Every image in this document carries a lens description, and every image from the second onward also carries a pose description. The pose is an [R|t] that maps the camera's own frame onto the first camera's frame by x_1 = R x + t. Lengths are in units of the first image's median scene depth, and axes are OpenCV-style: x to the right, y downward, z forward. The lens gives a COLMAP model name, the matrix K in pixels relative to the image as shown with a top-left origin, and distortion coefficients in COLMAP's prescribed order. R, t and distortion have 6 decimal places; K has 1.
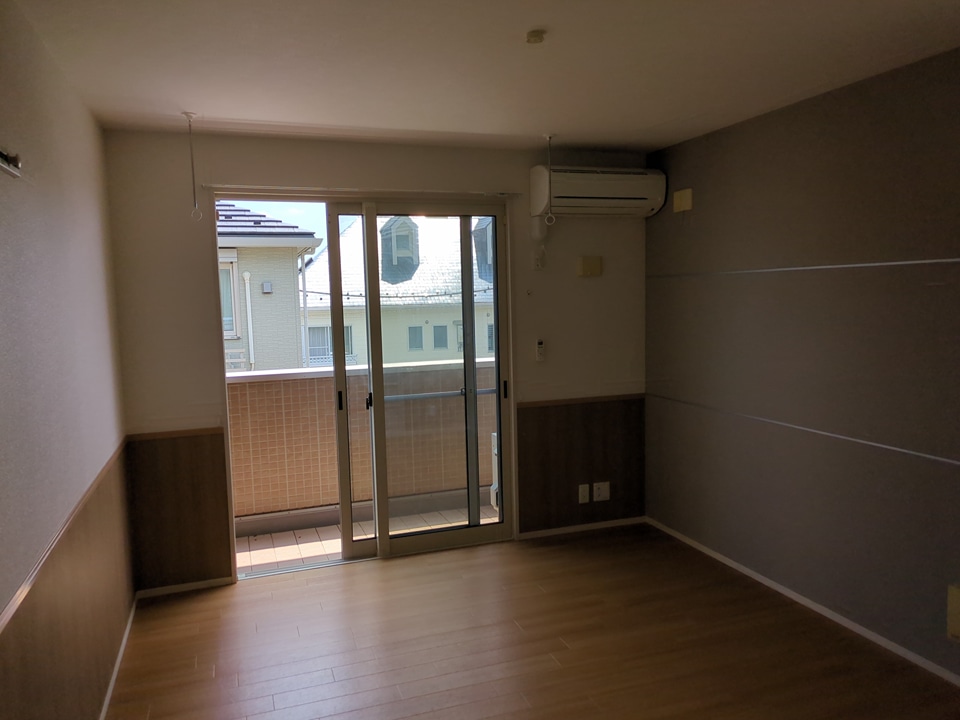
lens RADIAL K [[715.0, 0, 476.4], [0, 715.0, 360.8], [0, 0, 1]] dist [0.054483, 0.000633]
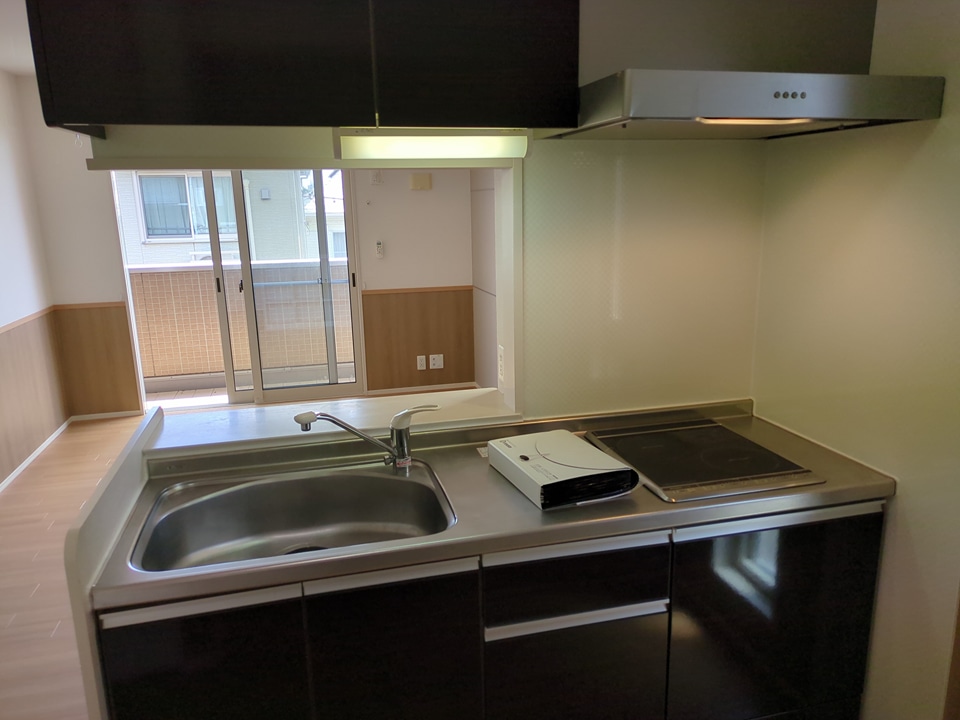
lens RADIAL K [[715.0, 0, 483.9], [0, 715.0, 360.3], [0, 0, 1]] dist [0.054483, 0.000633]
pose [[0.997098, 0.022198, -0.072820, 0.367469], [-0.012797, 0.991806, 0.127112, 0.016518], [0.075045, -0.125811, 0.989212, -0.274246]]
